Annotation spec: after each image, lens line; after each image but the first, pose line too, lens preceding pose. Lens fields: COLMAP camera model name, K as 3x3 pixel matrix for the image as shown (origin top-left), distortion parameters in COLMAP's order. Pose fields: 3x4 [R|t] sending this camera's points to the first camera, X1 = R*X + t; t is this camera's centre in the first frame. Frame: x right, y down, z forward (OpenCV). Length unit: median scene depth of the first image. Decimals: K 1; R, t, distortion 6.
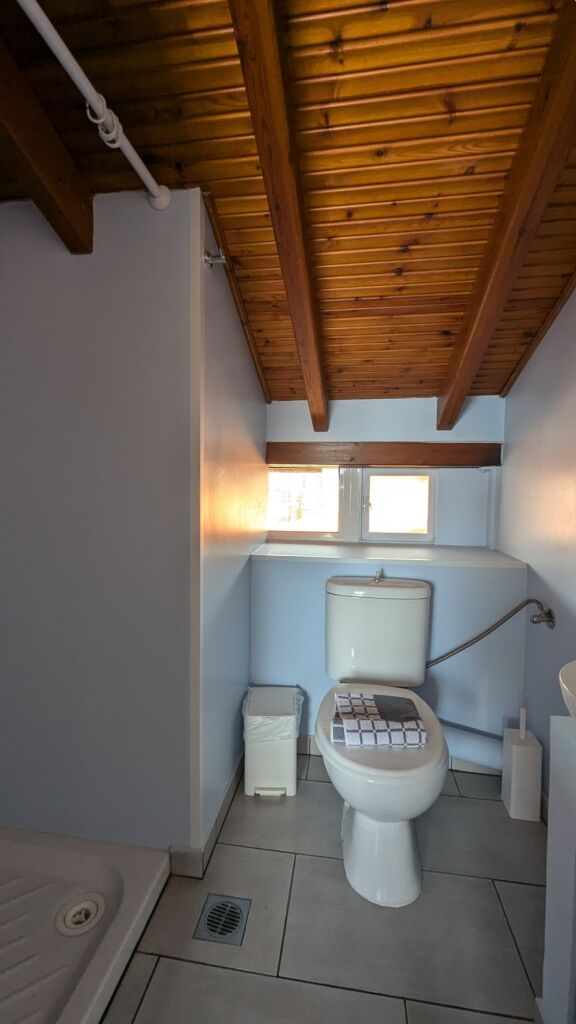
lens RADIAL K [[433.3, 0, 288.0], [0, 433.3, 512.0], [0, 0, 1]] dist [-0.000977, -0.000171]
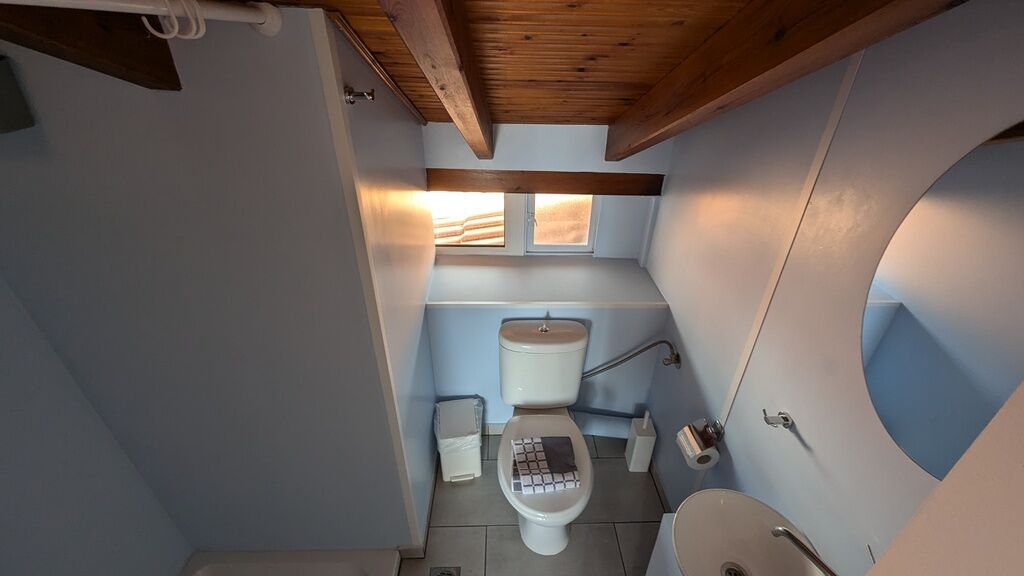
lens RADIAL K [[422.8, 0, 517.2], [0, 422.8, 288.9], [0, 0, 1]] dist [0.000596, -0.000034]
pose [[0.984513, -0.085198, 0.153219, -0.025402], [0.004216, 0.885227, 0.465140, -0.485103], [-0.175262, -0.457290, 0.871877, 0.096153]]
